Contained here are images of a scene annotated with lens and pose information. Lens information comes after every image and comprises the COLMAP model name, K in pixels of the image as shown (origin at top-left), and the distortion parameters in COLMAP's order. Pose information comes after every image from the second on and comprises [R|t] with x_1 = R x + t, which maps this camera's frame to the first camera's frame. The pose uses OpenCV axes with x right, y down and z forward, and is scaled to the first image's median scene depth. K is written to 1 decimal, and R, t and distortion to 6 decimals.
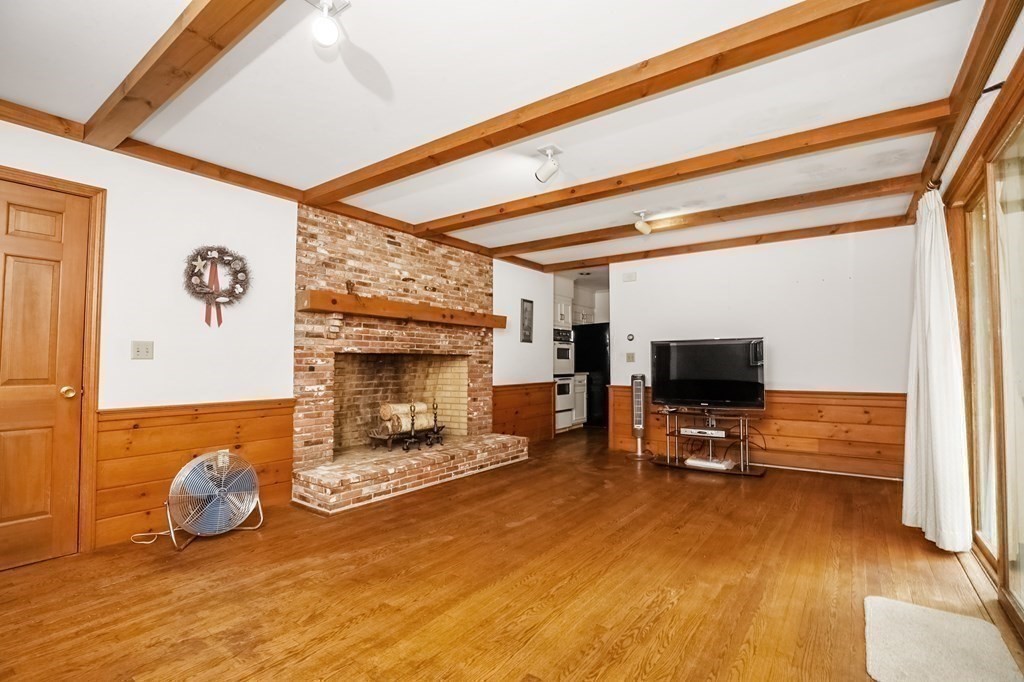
lens RADIAL K [[468.2, 0, 520.9], [0, 468.2, 341.0], [0, 0, 1]] dist [-0.035422, 0.007560]
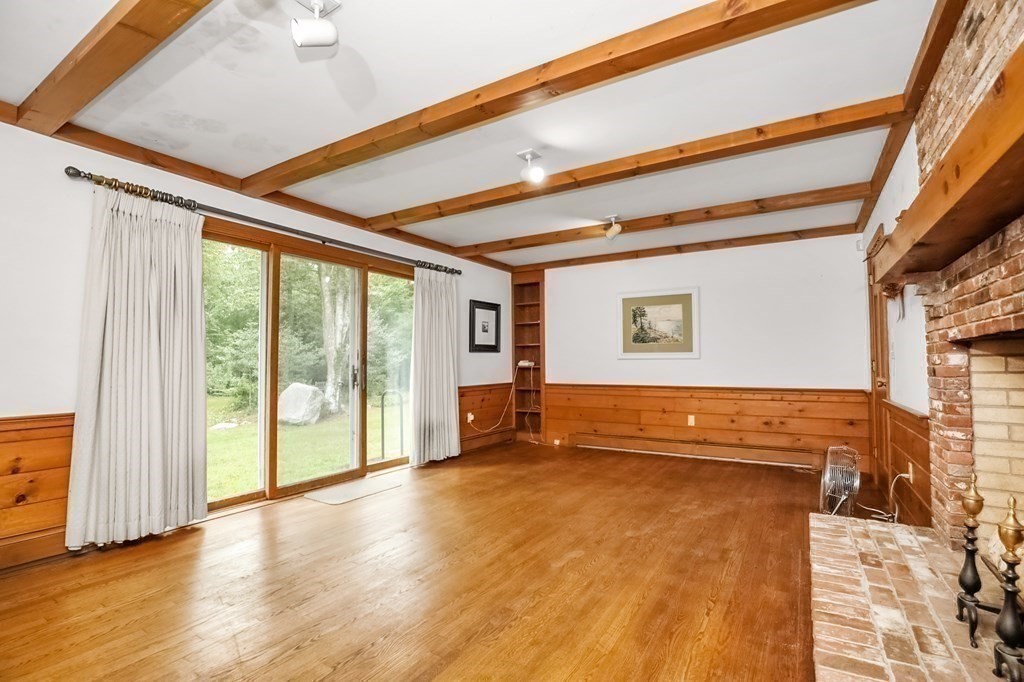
lens RADIAL K [[468.6, 0, 517.5], [0, 468.6, 344.6], [0, 0, 1]] dist [-0.045487, 0.007777]
pose [[-0.997502, -0.000372, -0.070636, 0.106107], [0.005680, 0.996326, -0.085456, 0.061944], [0.070409, -0.085644, -0.993835, 1.329170]]
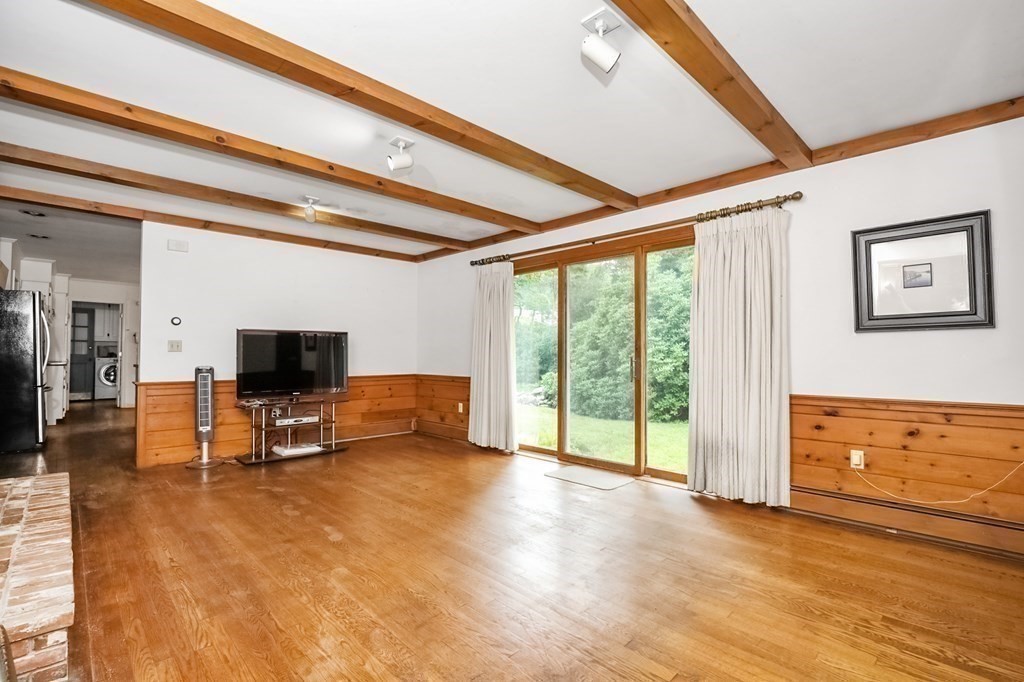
lens RADIAL K [[468.2, 0, 520.9], [0, 468.2, 341.0], [0, 0, 1]] dist [-0.035422, 0.007560]
pose [[0.165209, 0.028503, 0.985847, -0.591589], [-0.048223, 0.998620, -0.020791, 0.018845], [-0.985079, -0.044105, 0.166355, 0.377480]]
